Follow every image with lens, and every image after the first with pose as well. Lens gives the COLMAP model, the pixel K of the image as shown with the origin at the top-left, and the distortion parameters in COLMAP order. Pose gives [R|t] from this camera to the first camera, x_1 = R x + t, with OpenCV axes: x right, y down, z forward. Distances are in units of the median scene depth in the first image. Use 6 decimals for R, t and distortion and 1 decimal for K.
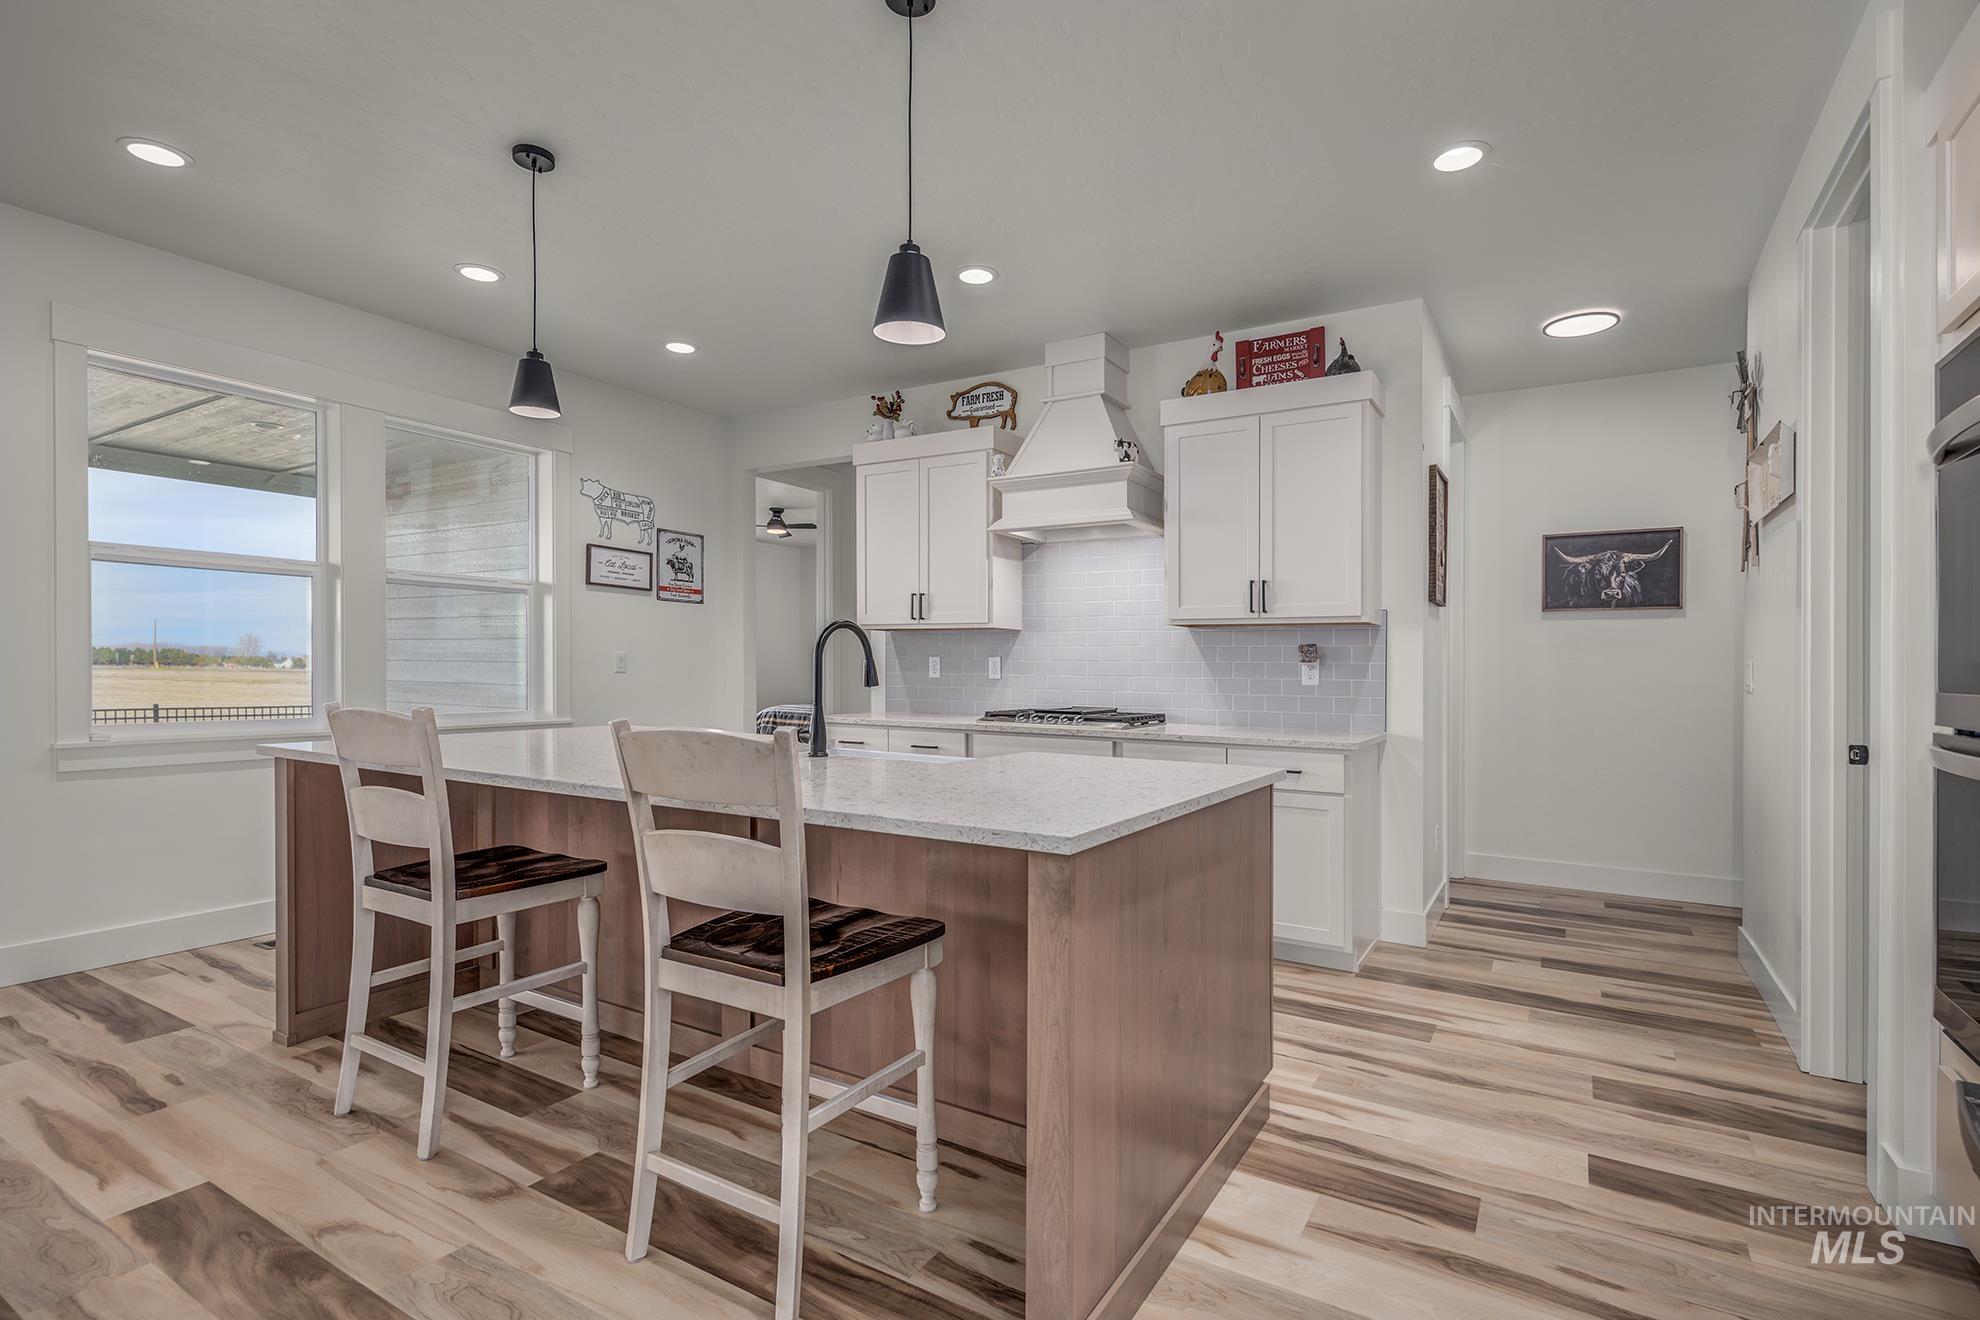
lens RADIAL K [[955.6, 0, 983.7], [0, 955.6, 667.9], [0, 0, 1]] dist [0.010169, -0.001887]
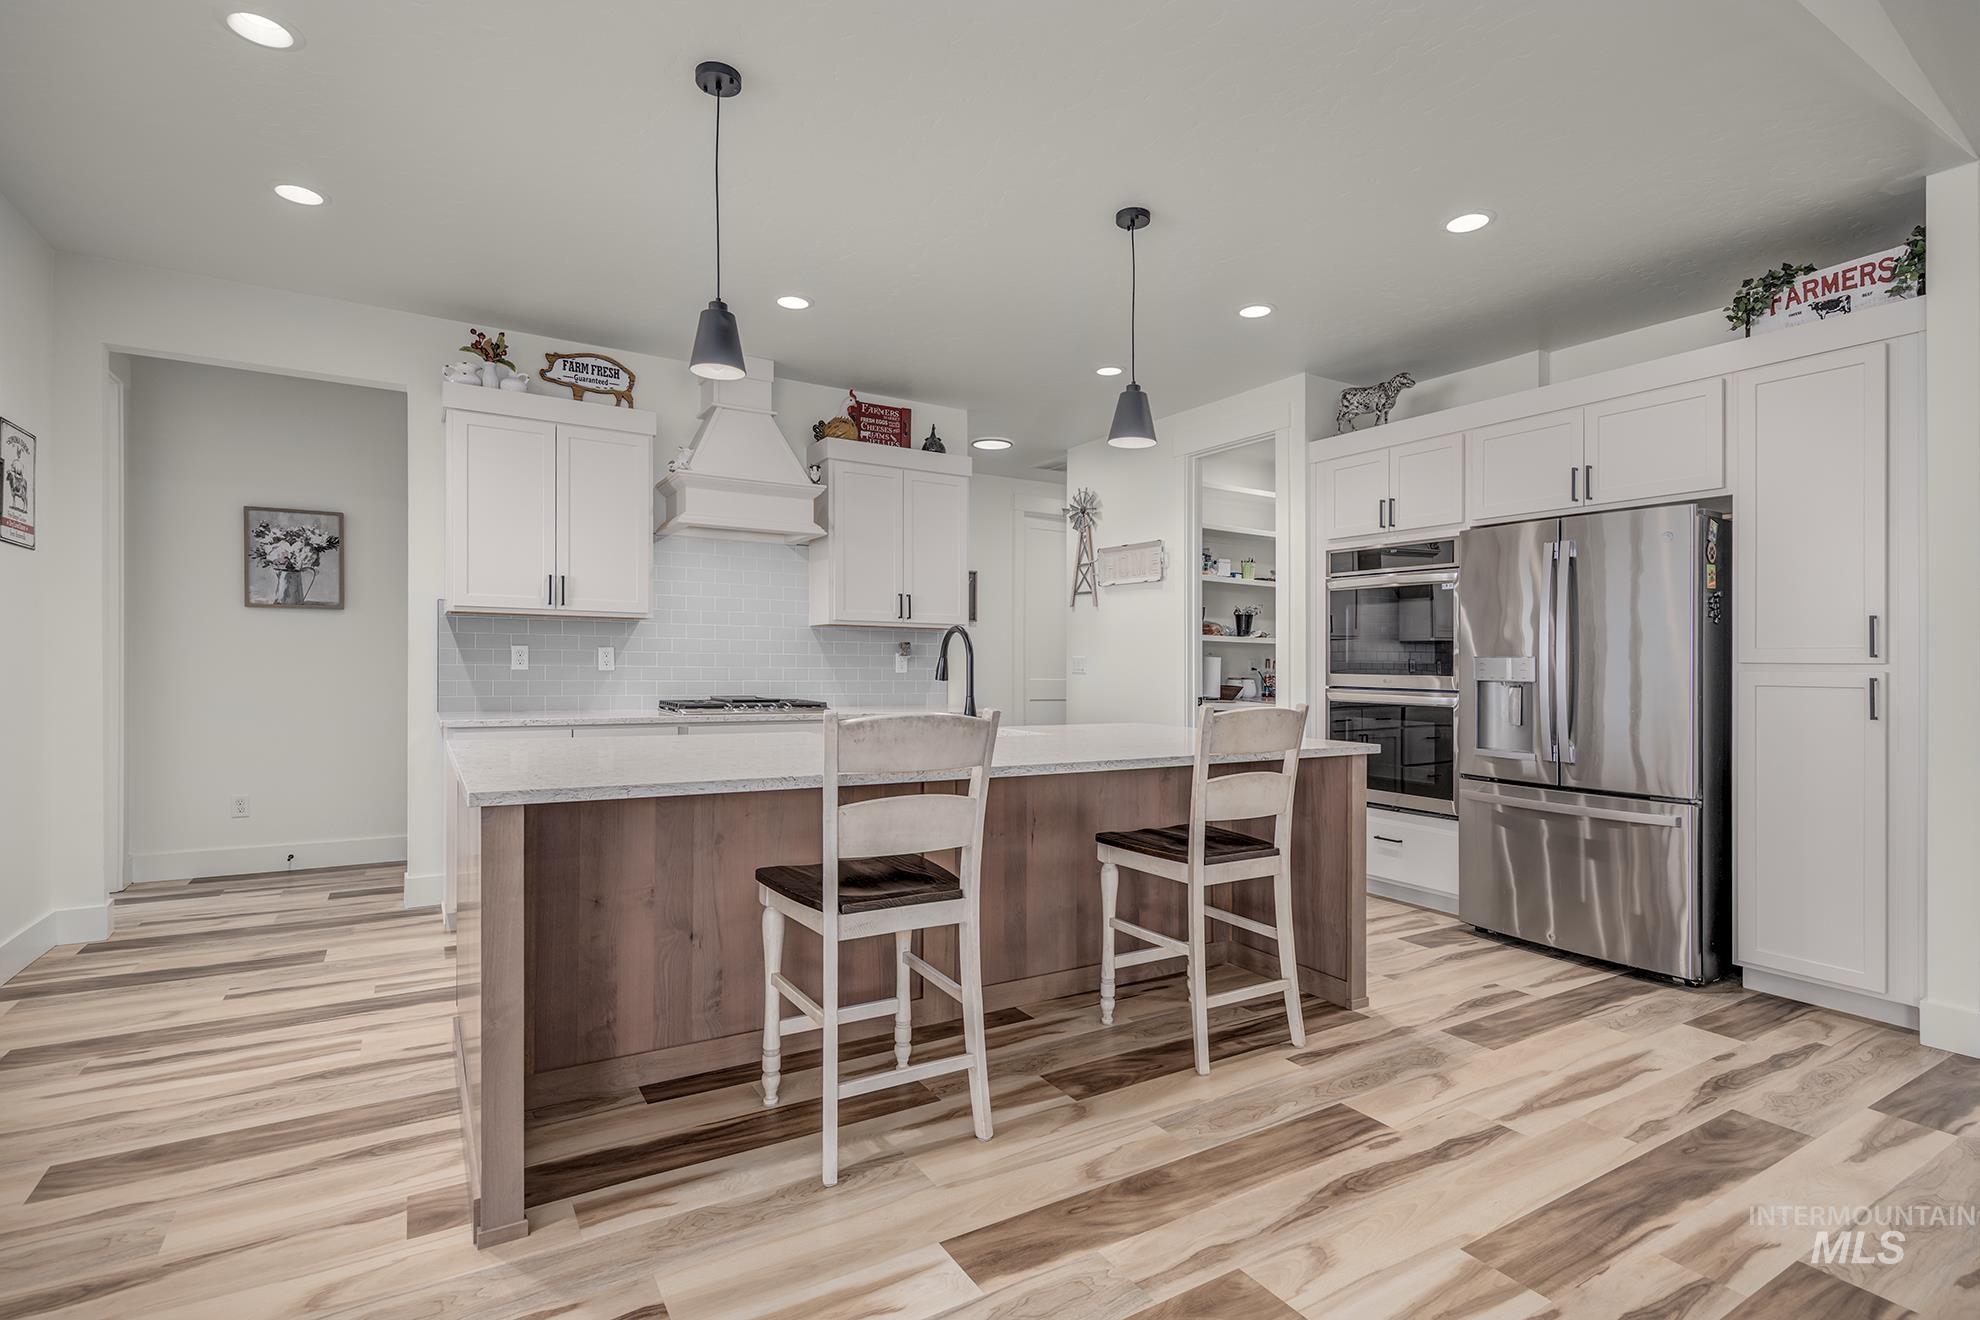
lens RADIAL K [[955.6, 0, 984.3], [0, 955.6, 659.3], [0, 0, 1]] dist [0.010169, -0.001887]
pose [[0.454387, -0.002796, 0.890800, -0.777173], [-0.008510, 0.999936, 0.007479, -0.011418], [-0.890764, -0.010980, 0.454334, 0.272859]]
